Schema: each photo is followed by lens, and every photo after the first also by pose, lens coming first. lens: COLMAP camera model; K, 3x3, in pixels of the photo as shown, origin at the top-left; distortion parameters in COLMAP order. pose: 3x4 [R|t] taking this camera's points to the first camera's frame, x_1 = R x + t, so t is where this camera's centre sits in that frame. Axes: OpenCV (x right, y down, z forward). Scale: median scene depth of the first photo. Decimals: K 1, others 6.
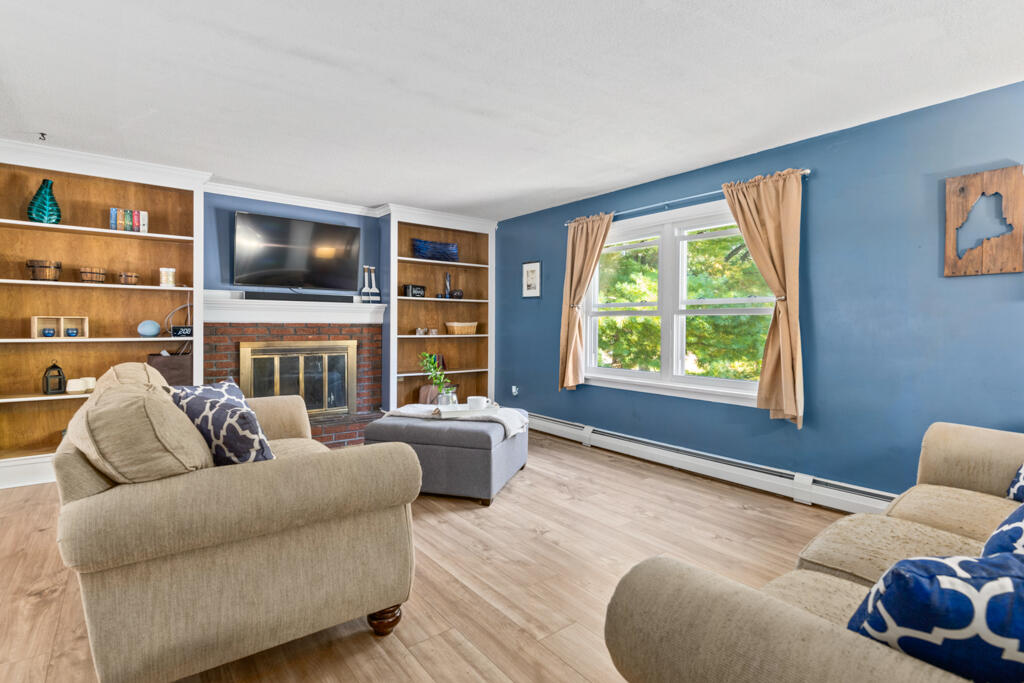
lens RADIAL K [[501.0, 0, 512.4], [0, 501.0, 327.4], [0, 0, 1]] dist [-0.000951, -0.000111]
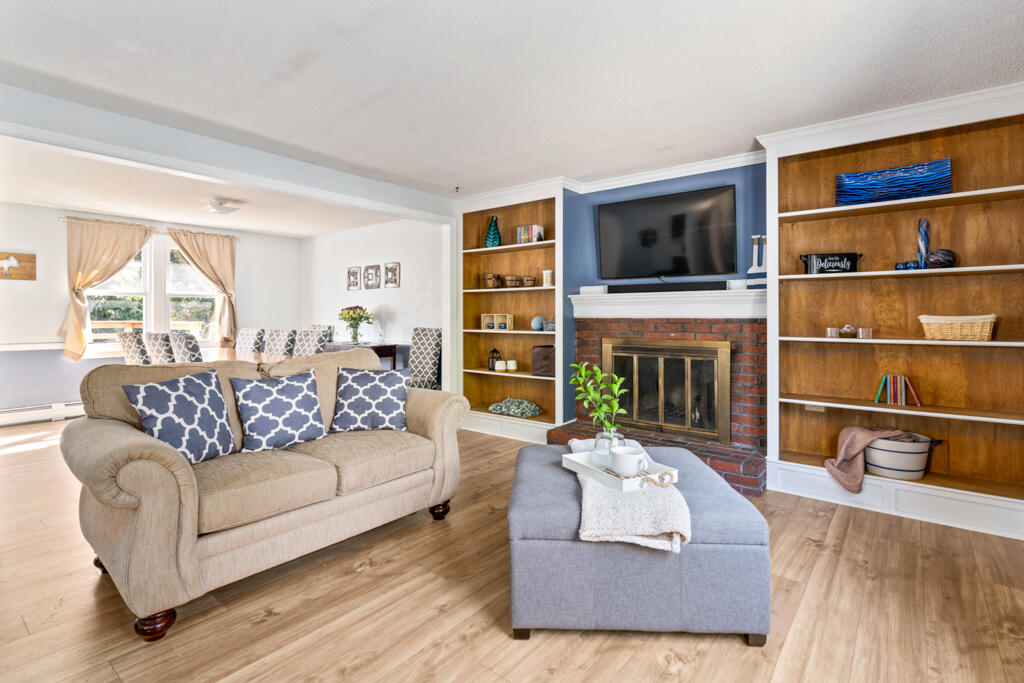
lens RADIAL K [[499.9, 0, 512.6], [0, 499.9, 313.9], [0, 0, 1]] dist [-0.001824, -0.000201]
pose [[0.236013, -0.010937, -0.971688, 0.344434], [-0.004596, 0.999913, -0.012370, -0.004331], [0.971739, 0.007385, 0.235942, 0.580351]]
